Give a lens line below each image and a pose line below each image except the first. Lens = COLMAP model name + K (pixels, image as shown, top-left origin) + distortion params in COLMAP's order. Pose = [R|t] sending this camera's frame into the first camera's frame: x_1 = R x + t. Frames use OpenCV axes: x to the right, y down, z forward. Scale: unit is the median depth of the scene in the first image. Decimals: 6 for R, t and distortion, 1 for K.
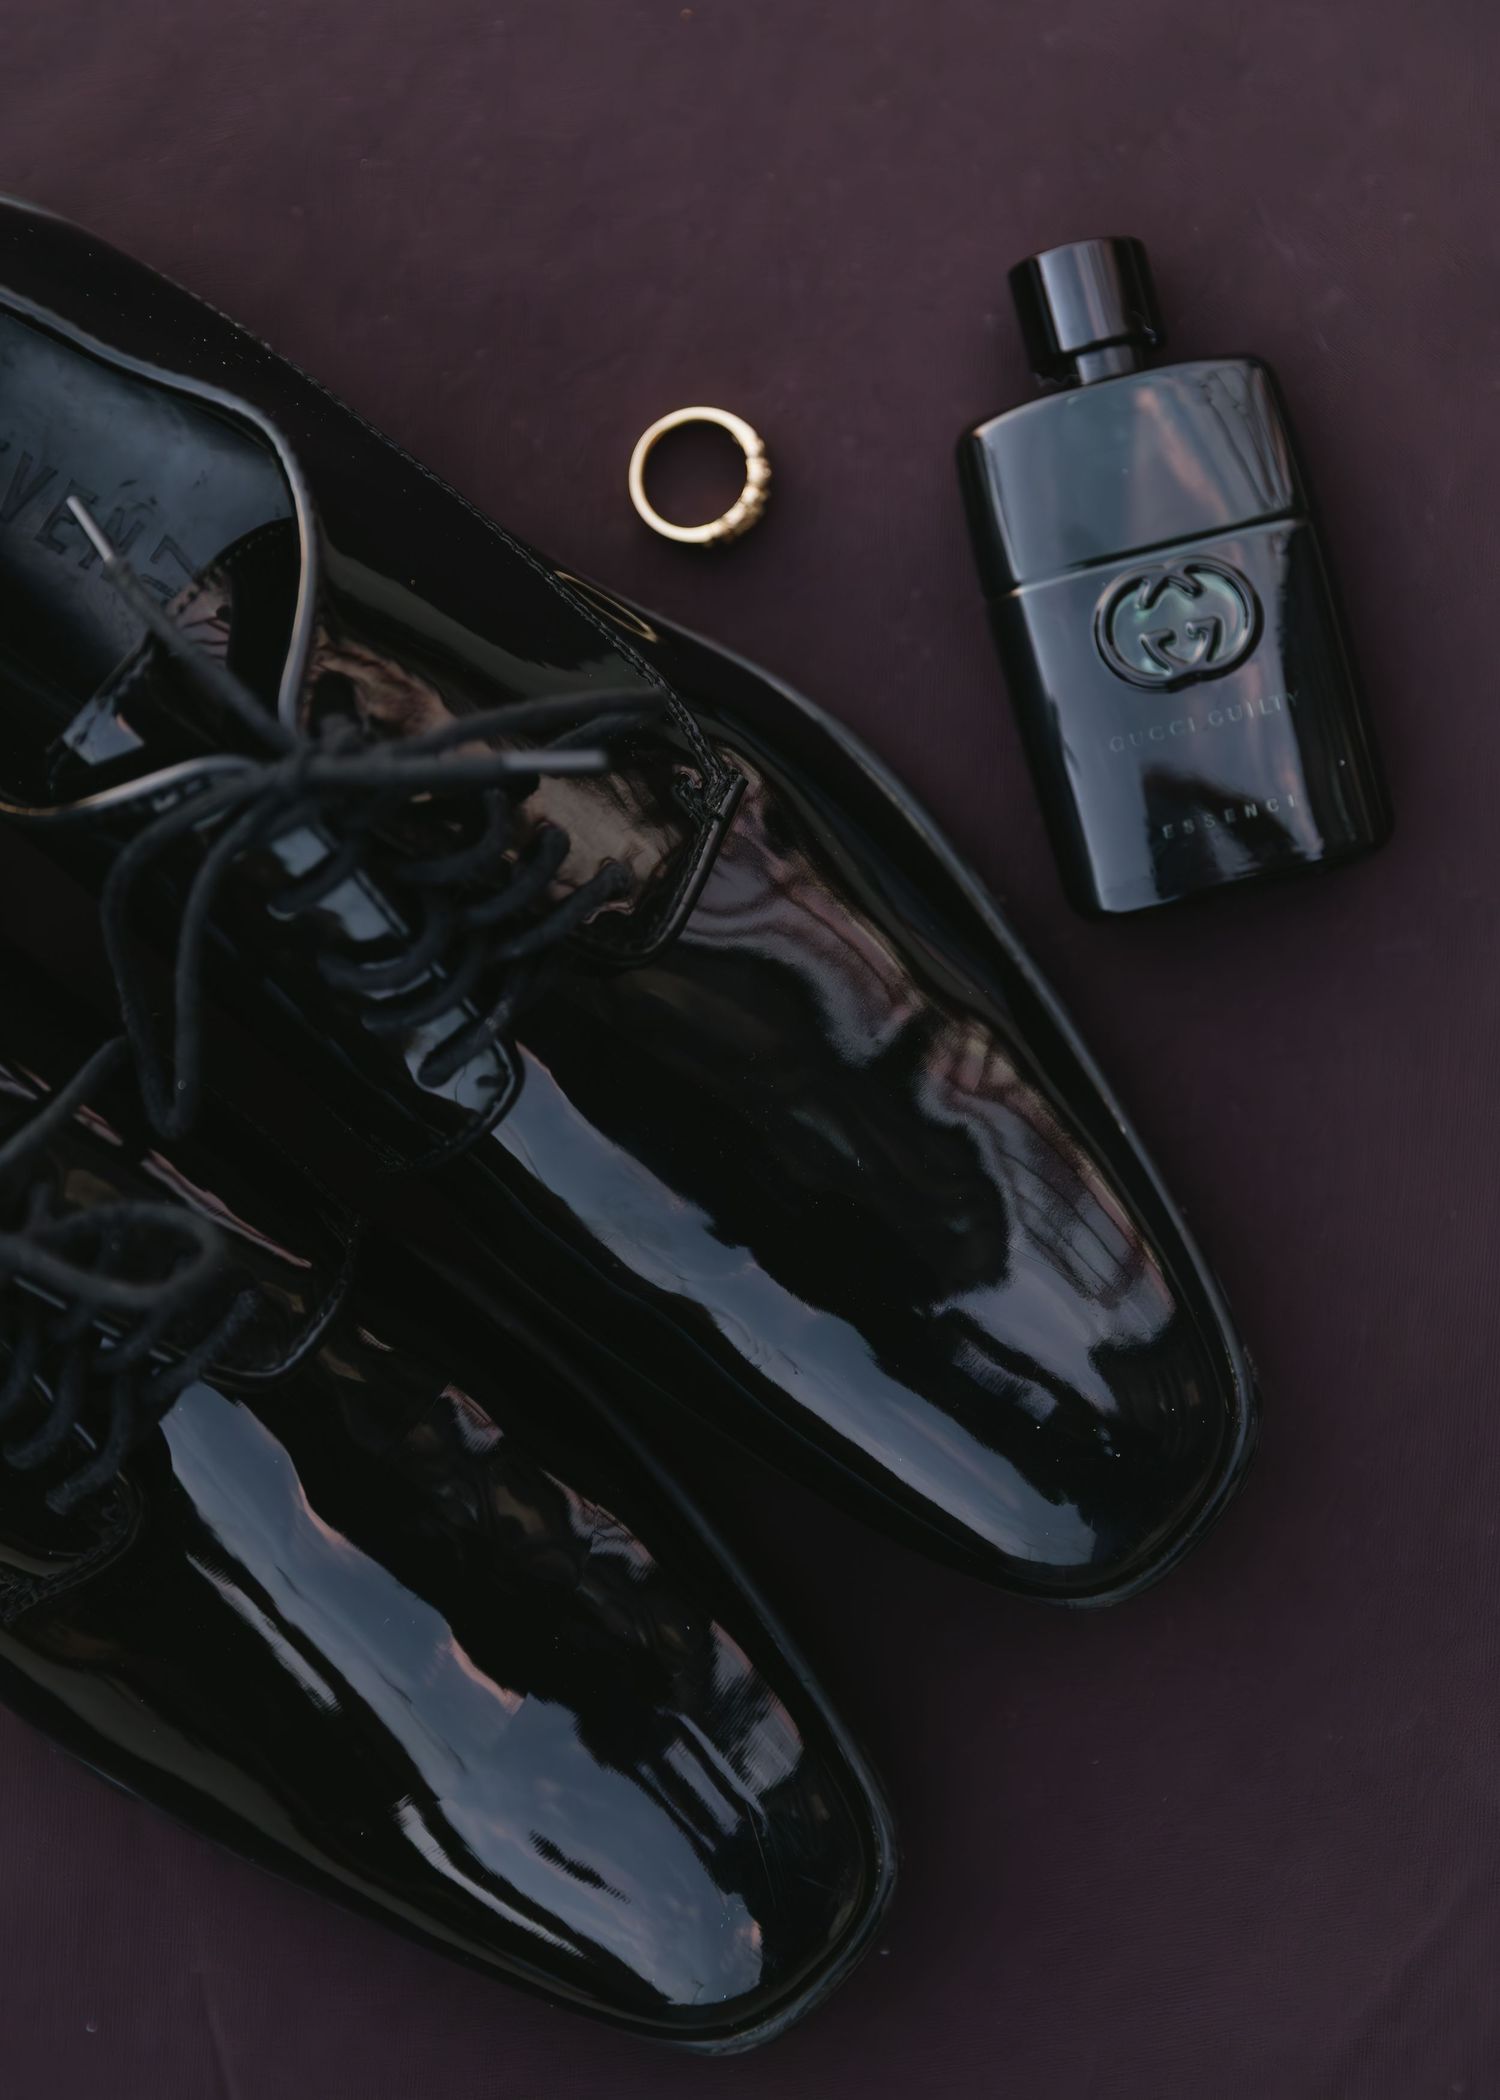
lens RADIAL K [[4304.3, 0, 750.0], [0, 4304.3, 1050.0], [0, 0, 1]] dist [-0.021941, -0.325997]
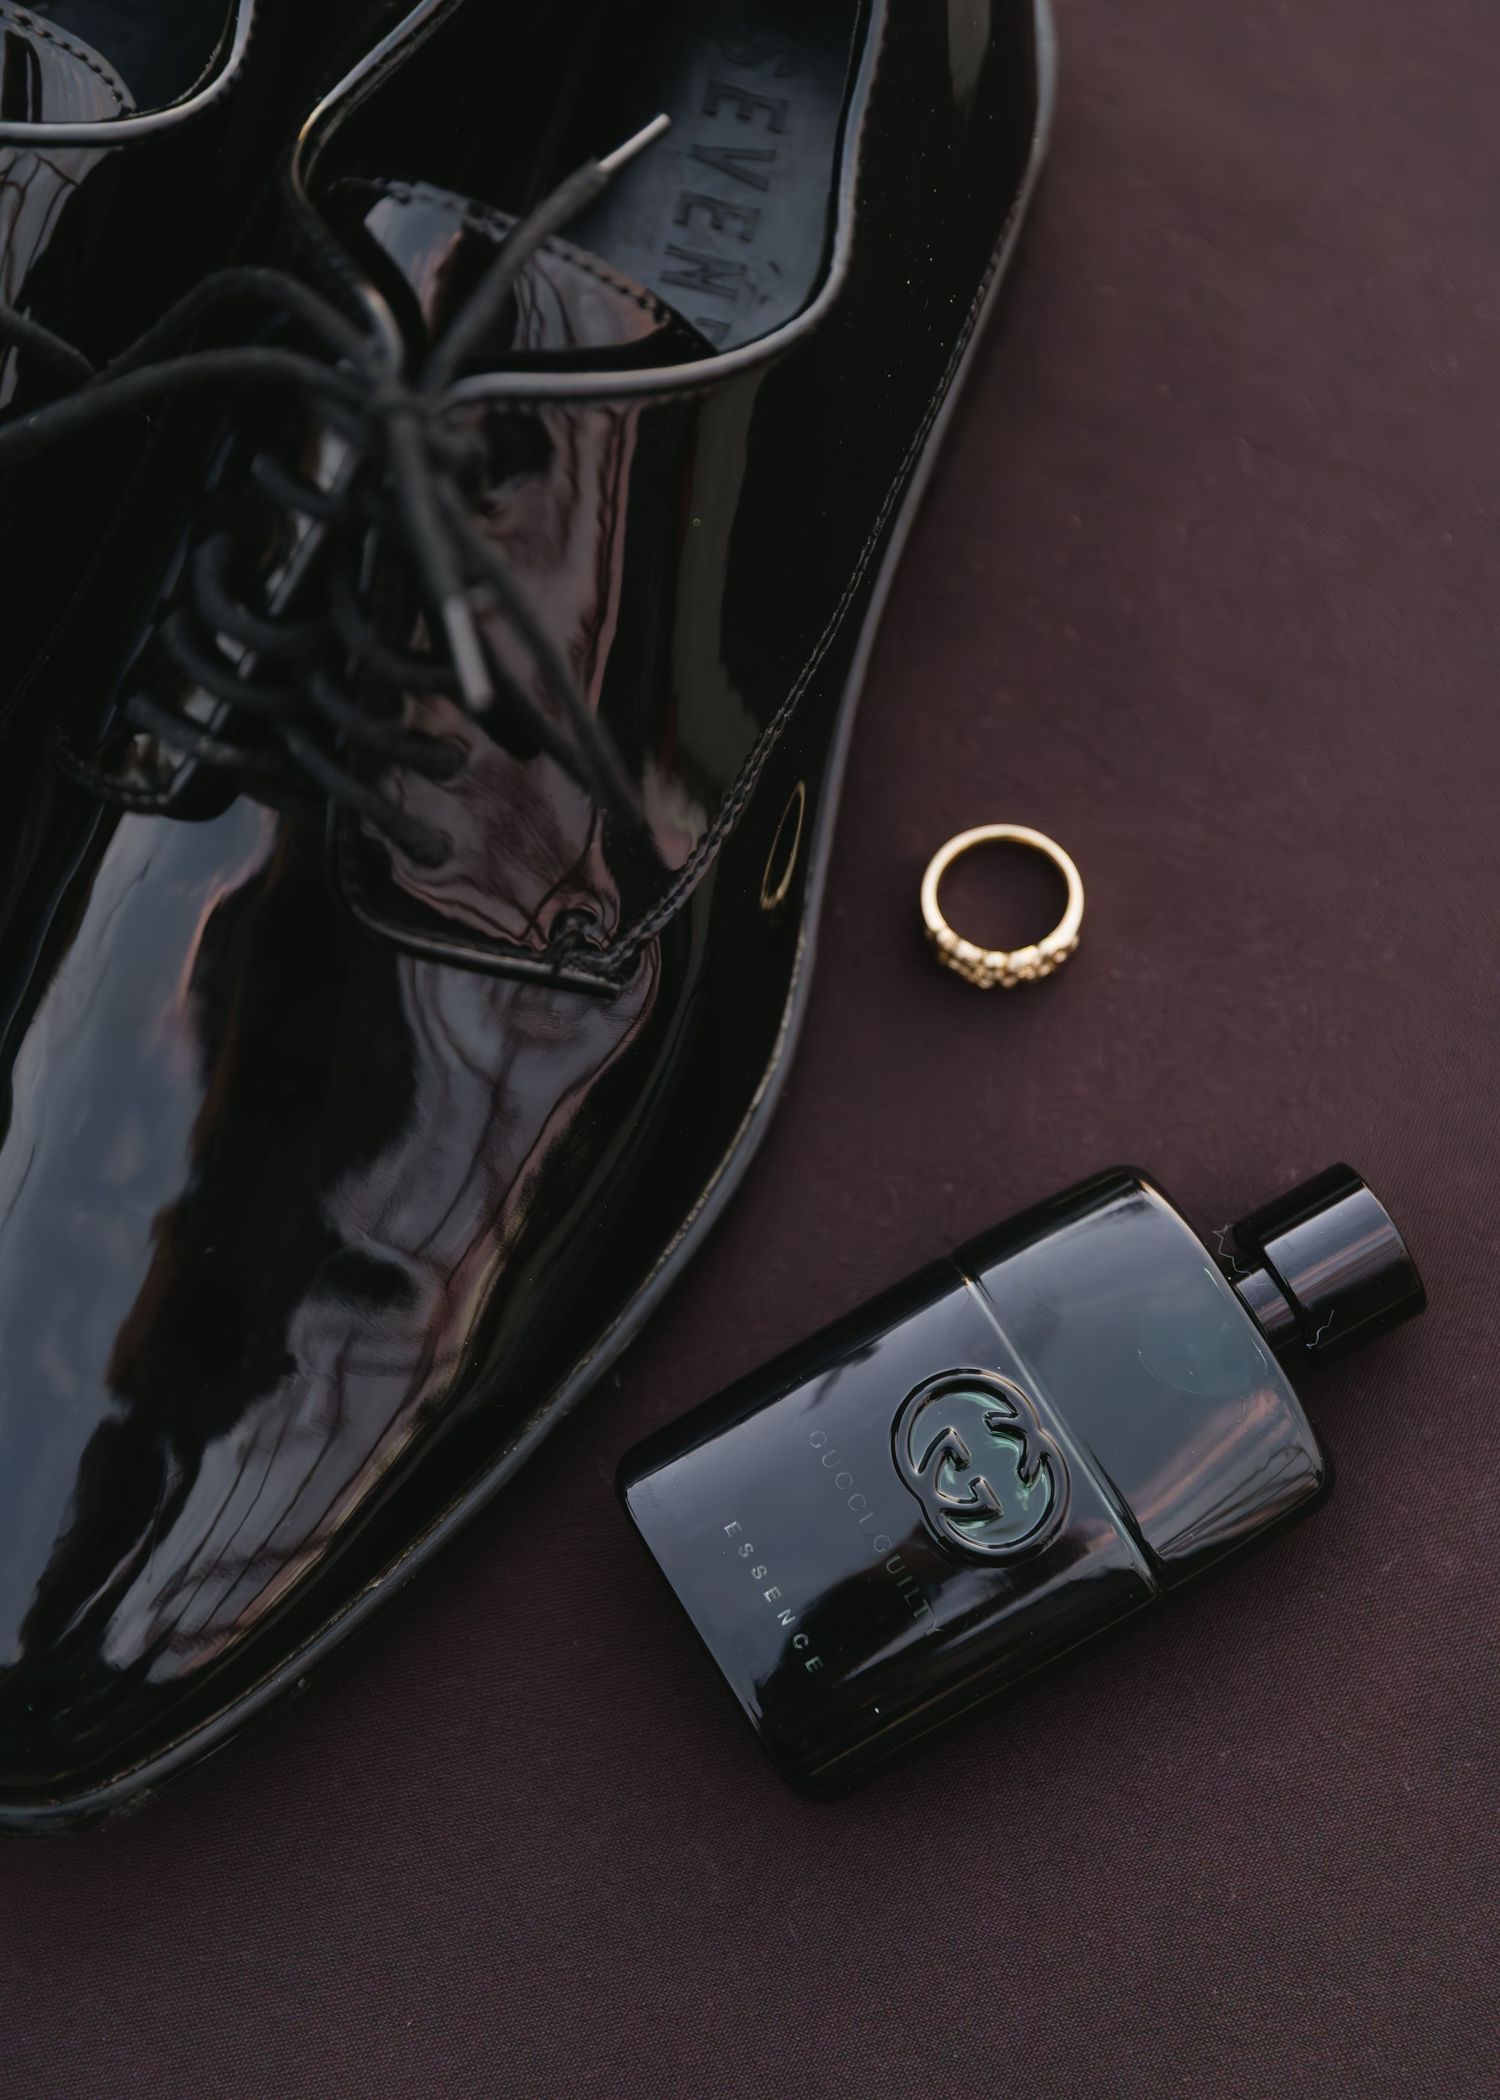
lens RADIAL K [[4304.3, 0, 750.0], [0, 4304.3, 1050.0], [0, 0, 1]] dist [-0.021941, -0.325997]
pose [[0.284686, 0.934472, -0.213812, 0.188977], [-0.954698, 0.296537, 0.024862, -0.101653], [0.086636, 0.197048, 0.976558, 0.178661]]
